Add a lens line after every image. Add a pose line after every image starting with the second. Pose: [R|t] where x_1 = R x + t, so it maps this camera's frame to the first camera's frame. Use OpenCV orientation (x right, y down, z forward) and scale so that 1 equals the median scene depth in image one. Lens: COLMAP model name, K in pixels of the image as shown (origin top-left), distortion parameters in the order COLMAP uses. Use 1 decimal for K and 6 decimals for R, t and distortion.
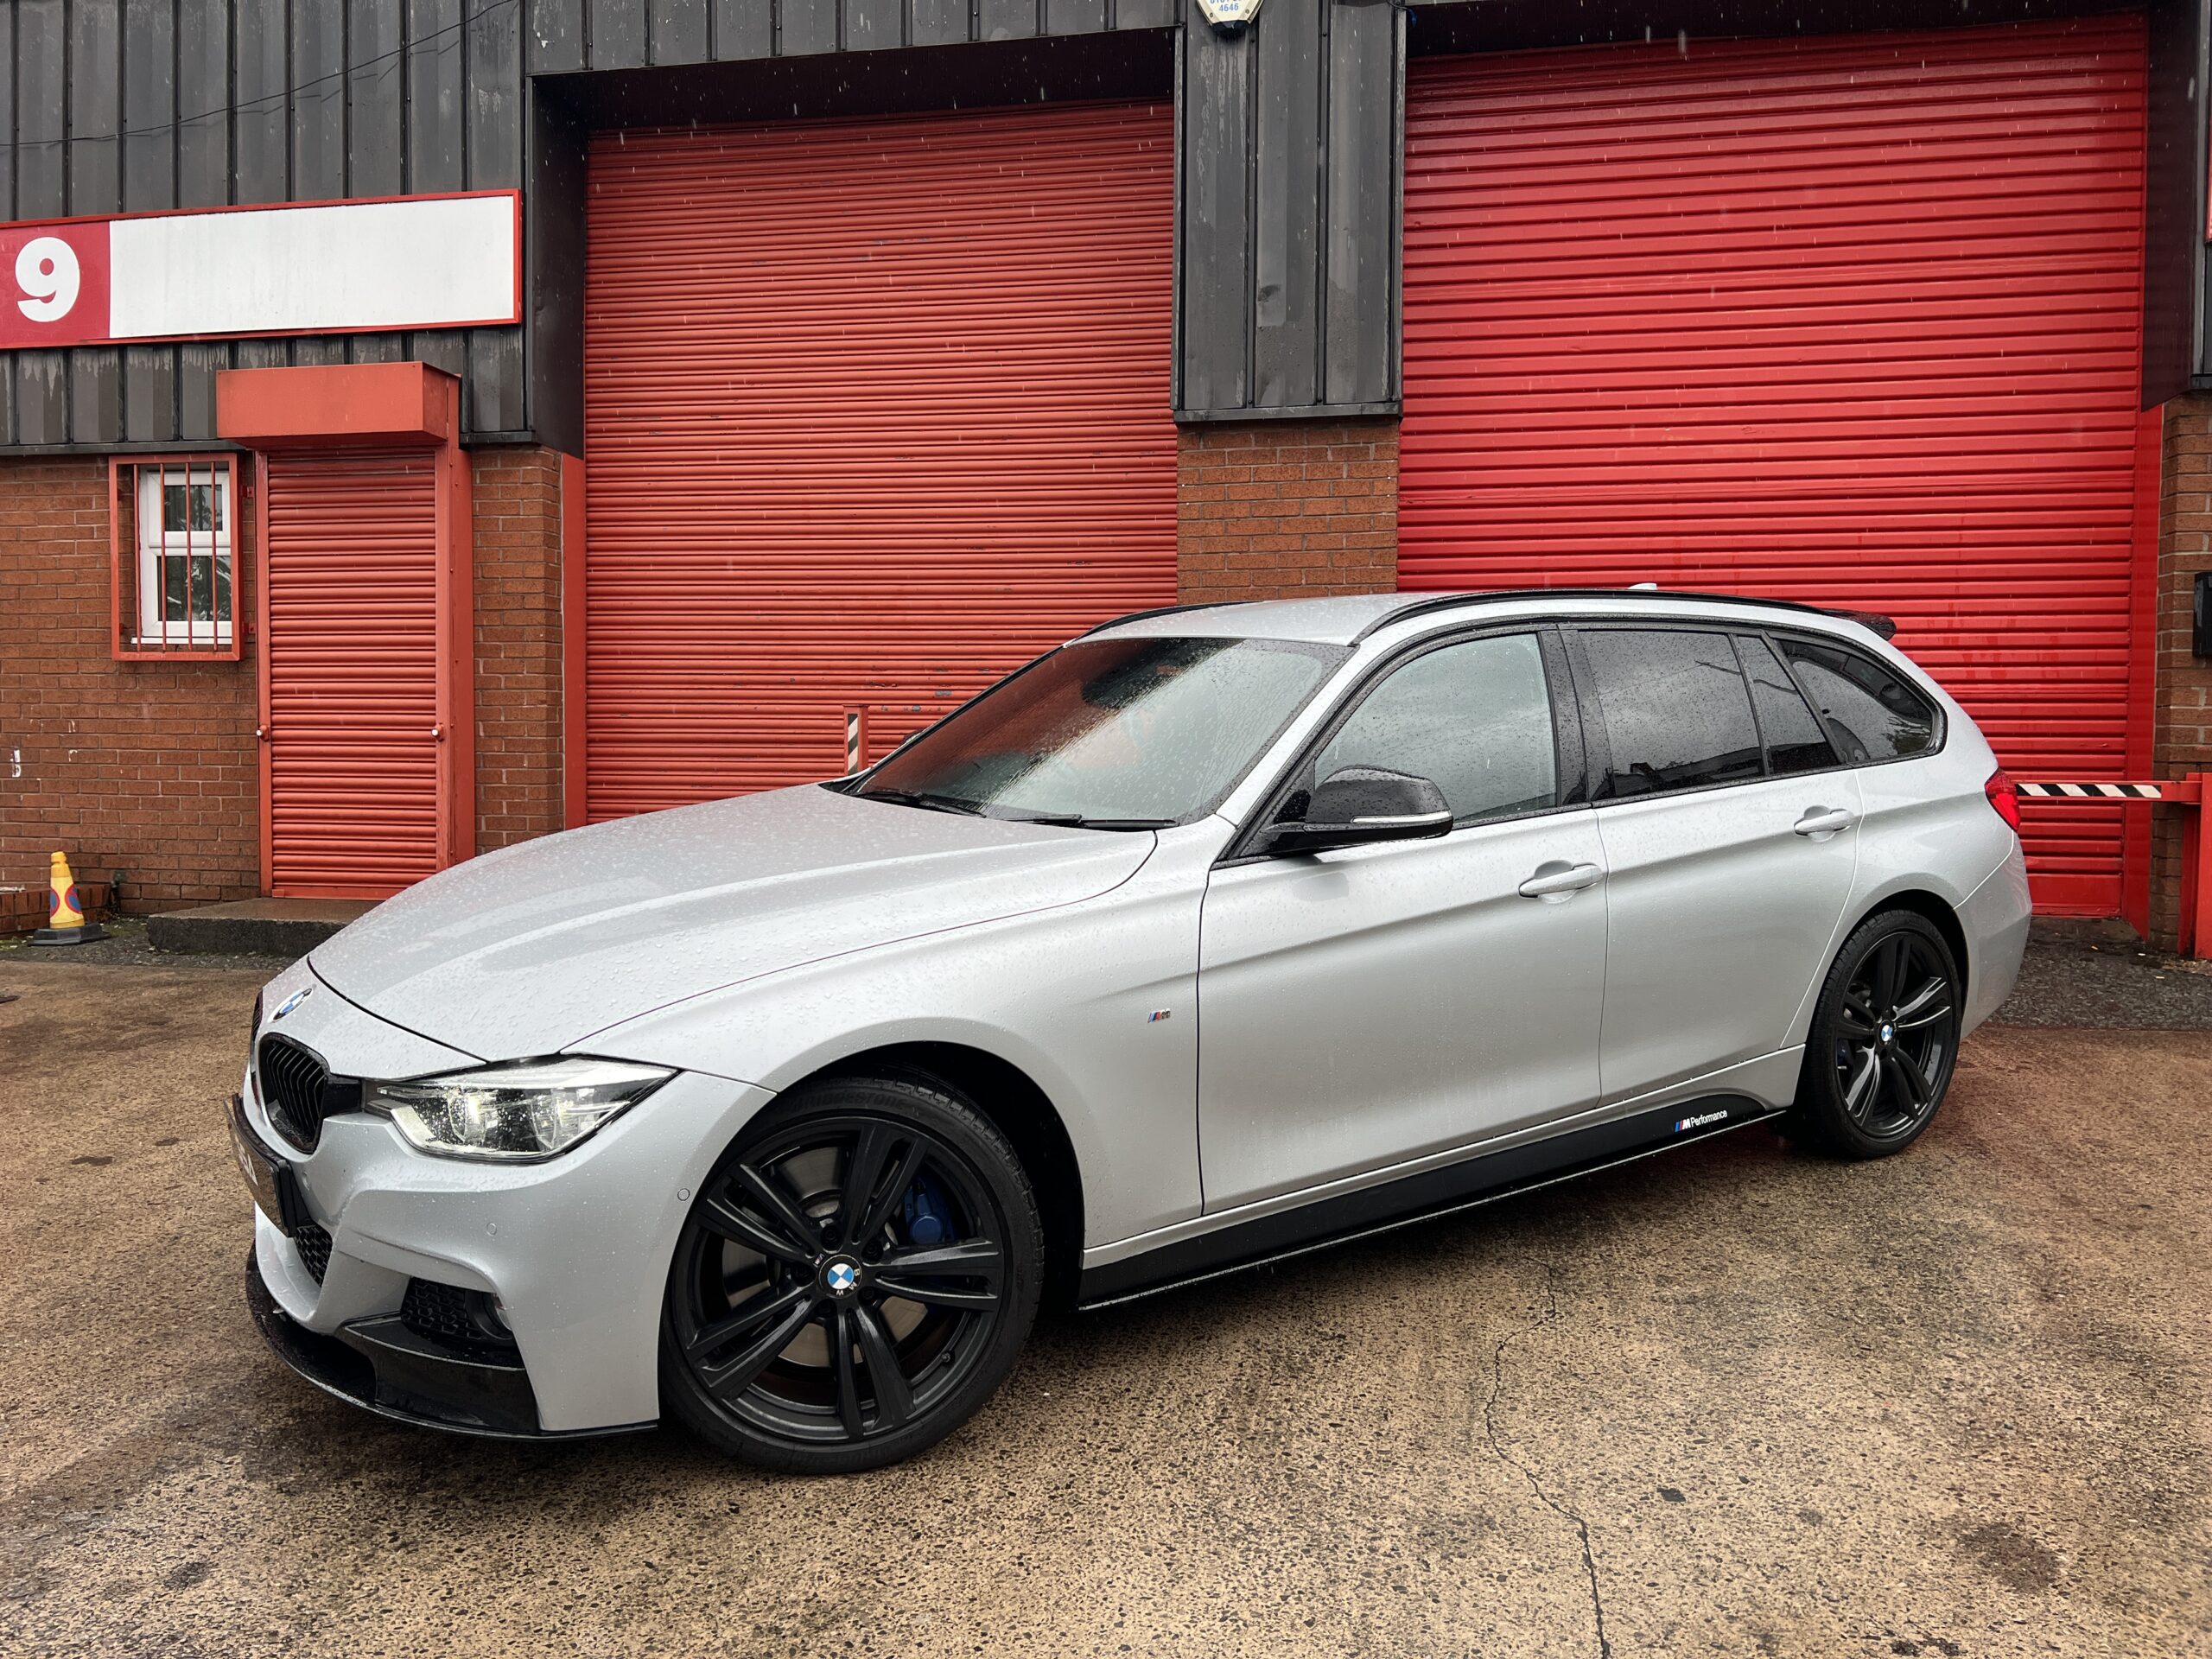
lens RADIAL K [[1673.1, 0, 1093.7], [0, 1673.1, 818.1], [0, 0, 1]] dist [0.038862, -0.046055]
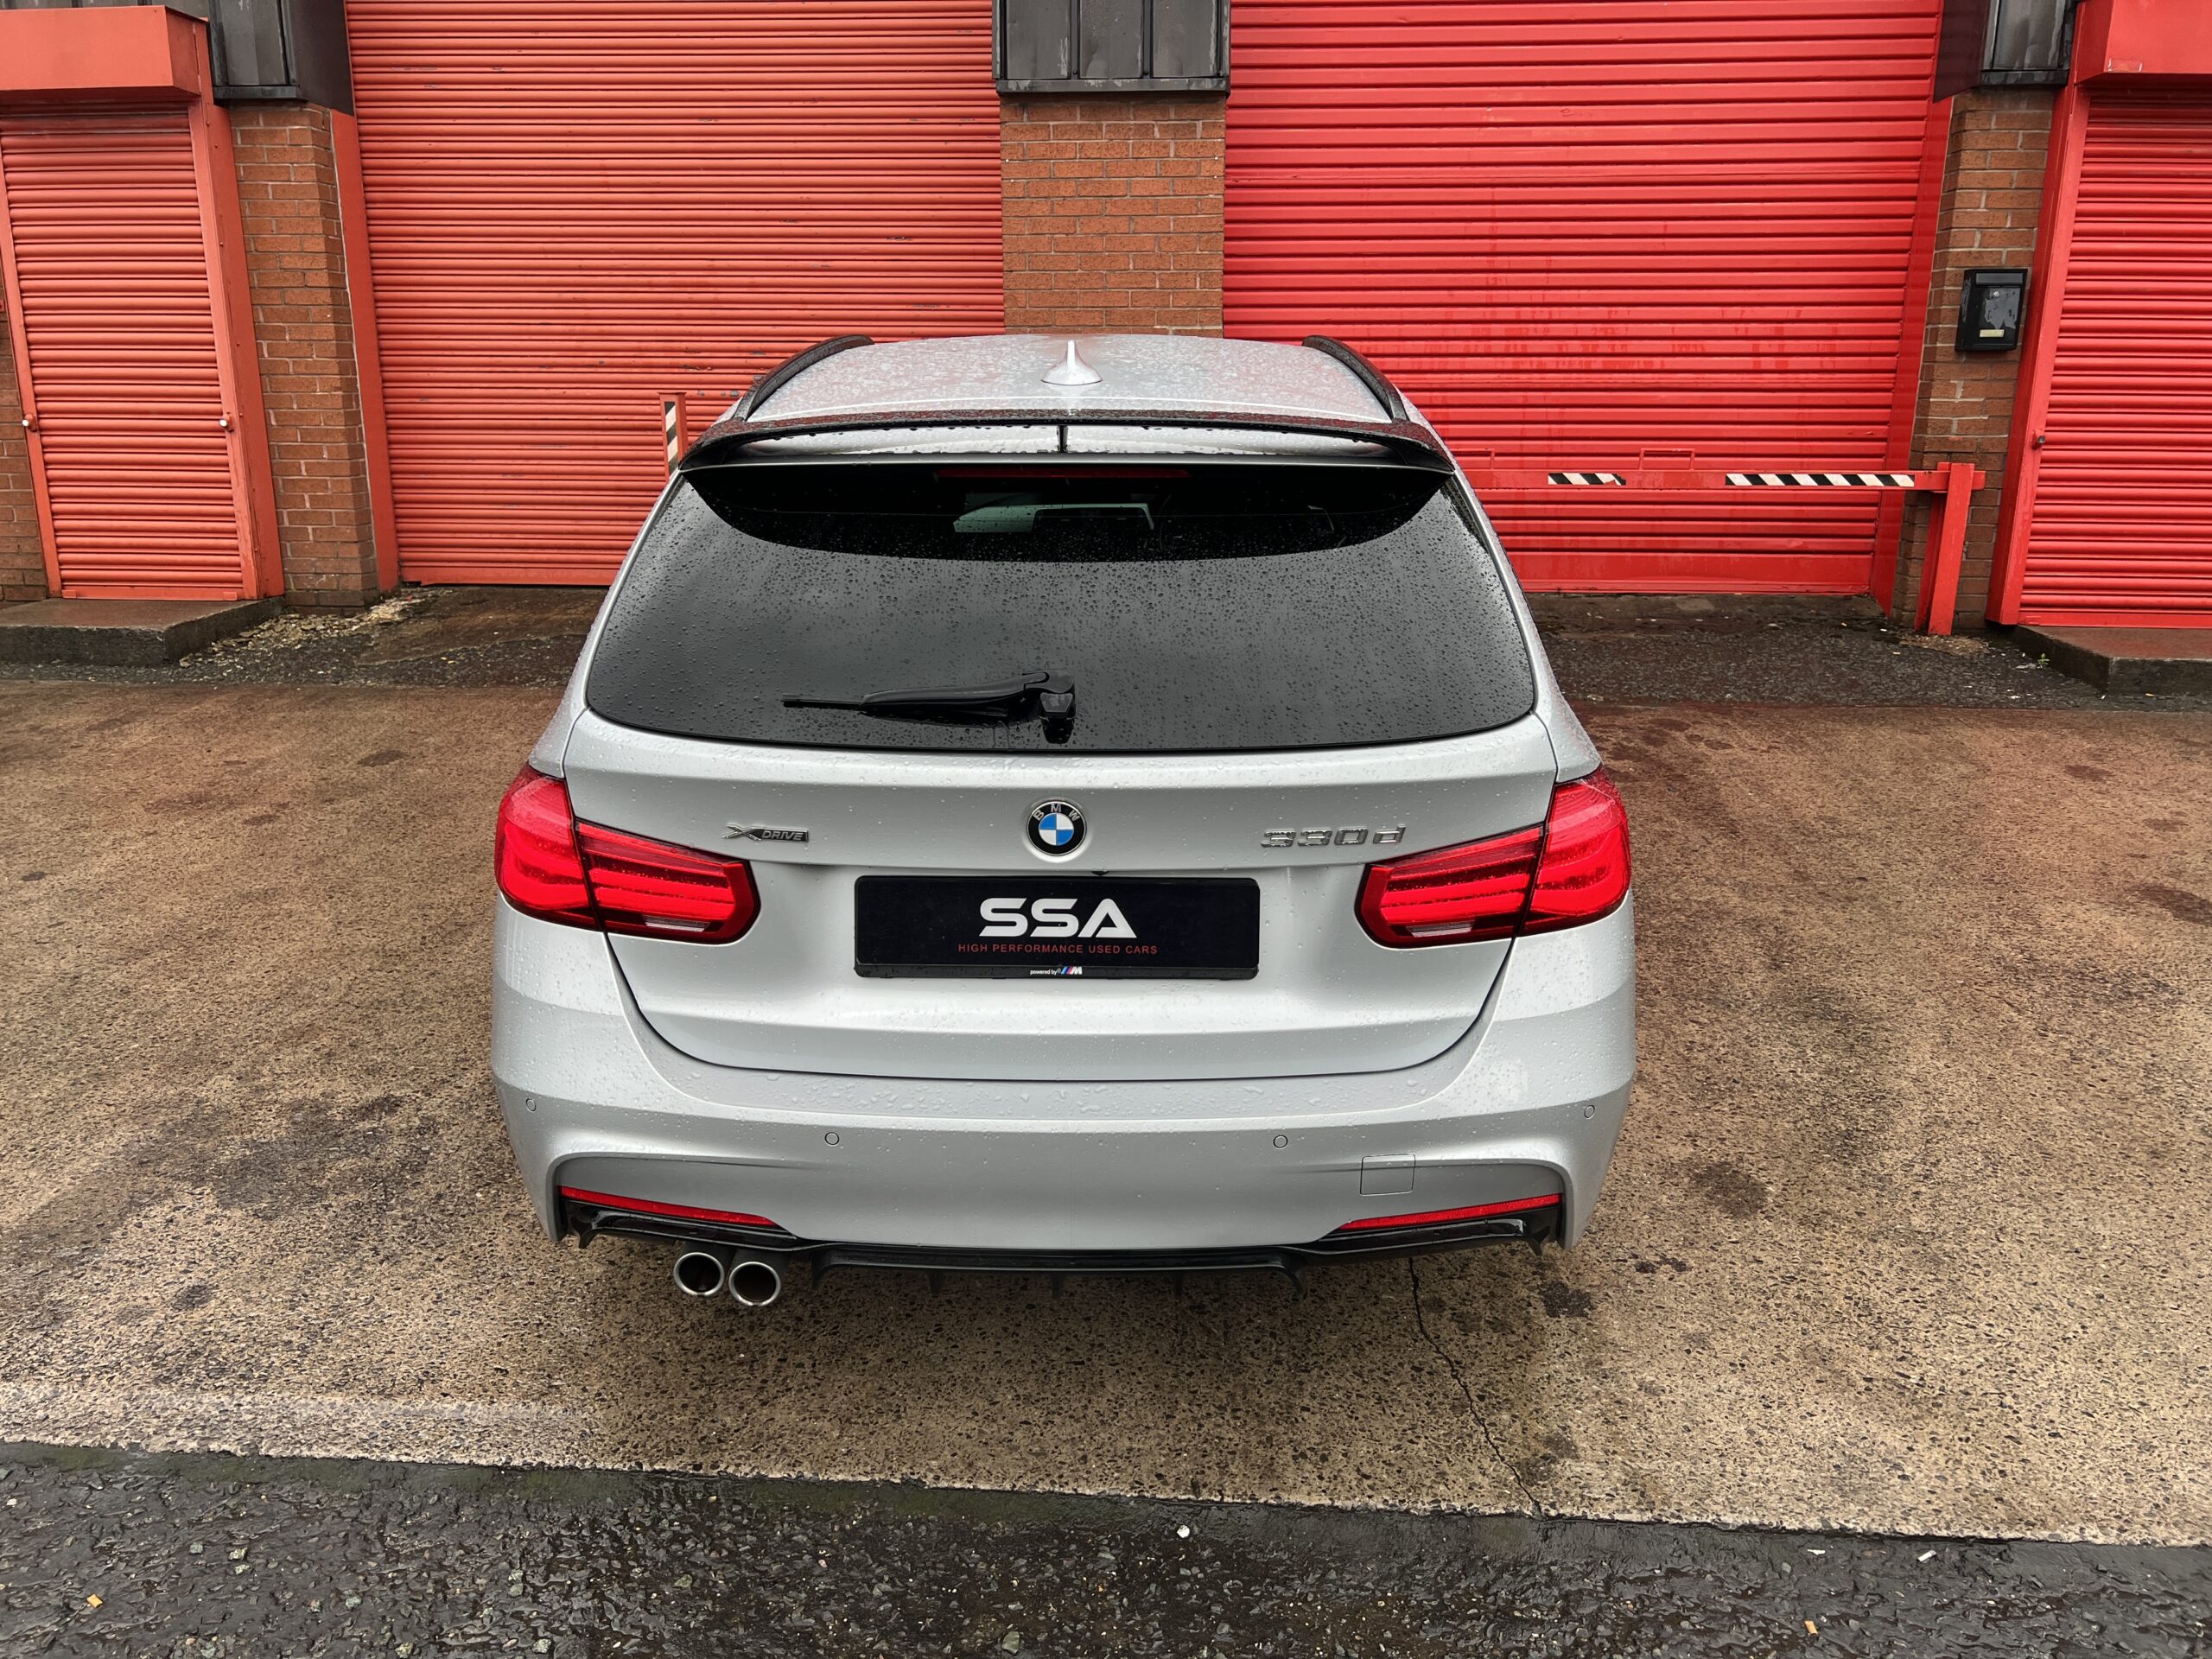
lens RADIAL K [[1673.1, 0, 1095.0], [0, 1673.1, 817.5], [0, 0, 1]] dist [0.038862, -0.046055]
pose [[0.993019, -0.031512, 0.113669, -0.019511], [0.006896, 0.977517, 0.210744, -0.033516], [-0.117754, -0.208488, 0.970910, -0.033458]]
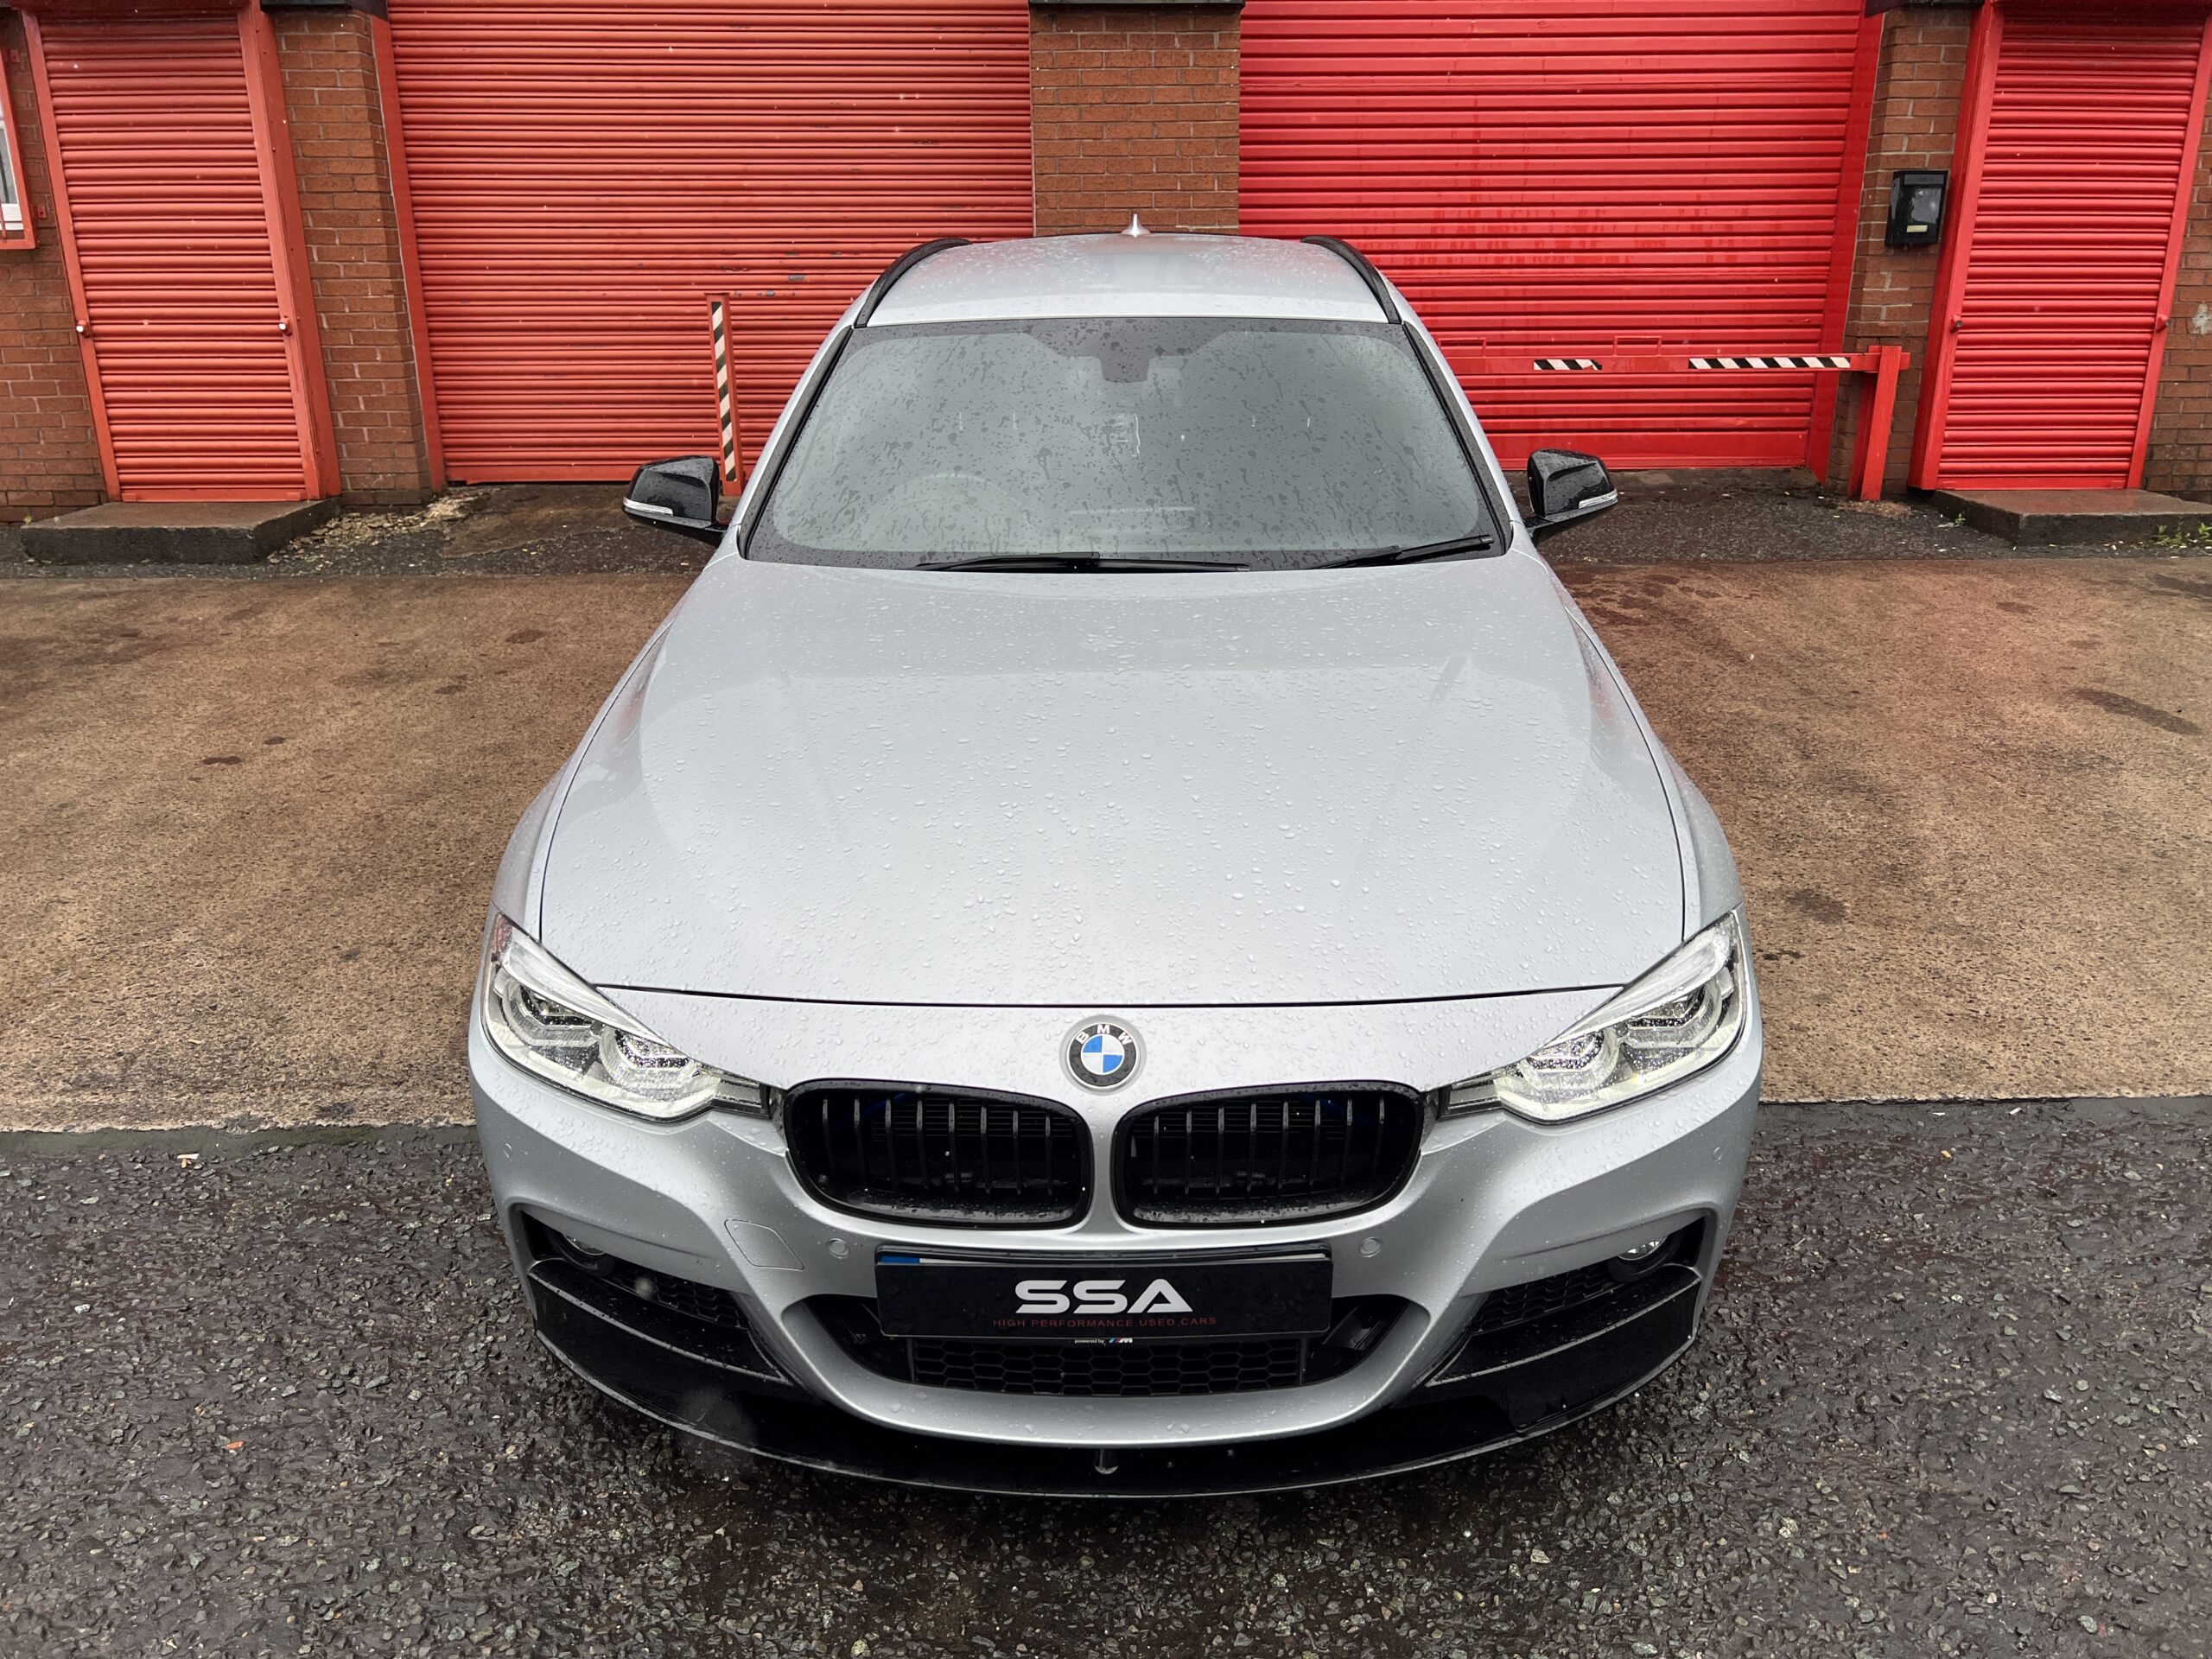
lens RADIAL K [[1673.1, 0, 1120.4], [0, 1673.1, 838.1], [0, 0, 1]] dist [0.038862, -0.046055]
pose [[0.976883, -0.076207, 0.199730, -0.147227], [0.018762, 0.961259, 0.275007, -0.028024], [-0.212950, -0.264903, 0.940467, -0.123568]]
